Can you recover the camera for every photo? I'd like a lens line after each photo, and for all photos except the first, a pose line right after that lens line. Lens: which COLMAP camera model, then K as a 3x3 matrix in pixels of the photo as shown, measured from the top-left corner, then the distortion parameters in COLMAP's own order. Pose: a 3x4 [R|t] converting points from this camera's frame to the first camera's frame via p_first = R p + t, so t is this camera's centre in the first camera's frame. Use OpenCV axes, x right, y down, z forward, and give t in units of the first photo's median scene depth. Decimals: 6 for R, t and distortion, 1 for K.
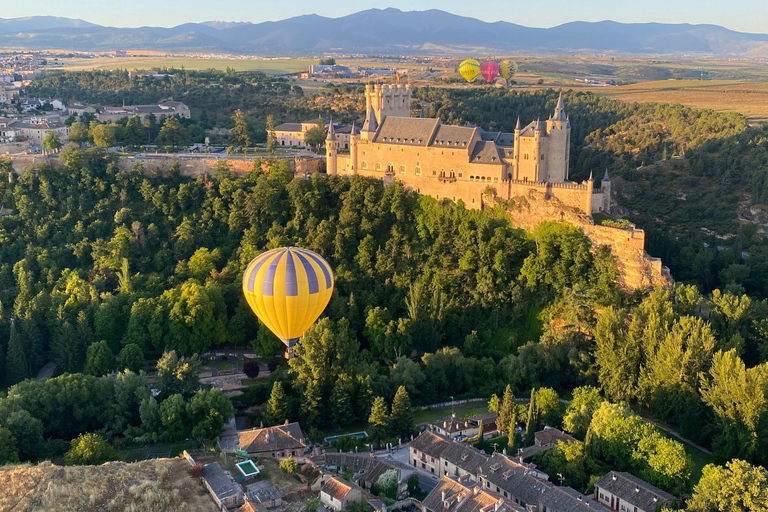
lens RADIAL K [[784.5, 0, 382.8], [0, 784.5, 221.6], [0, 0, 1]] dist [0.157050, -0.417321]
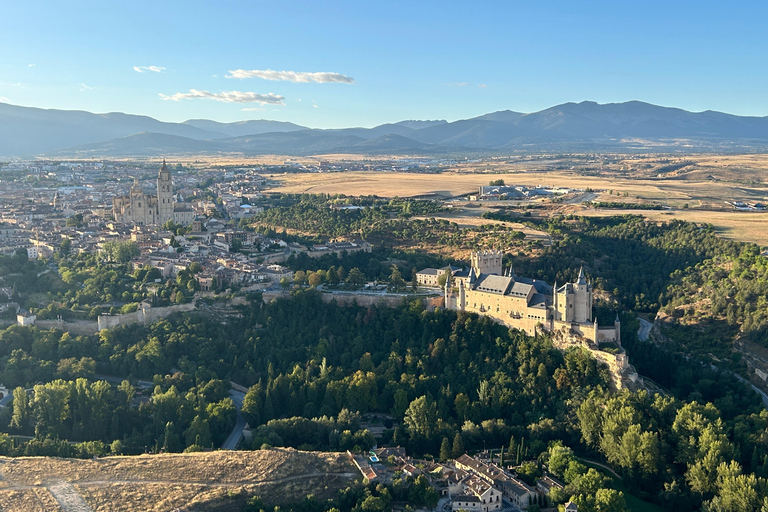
lens RADIAL K [[784.5, 0, 382.8], [0, 784.5, 221.6], [0, 0, 1]] dist [0.157050, -0.417321]
pose [[0.971868, 0.003692, -0.235497, 0.204548], [-0.032186, 0.992579, -0.117266, -0.049834], [0.233316, 0.121546, 0.964775, -0.668588]]
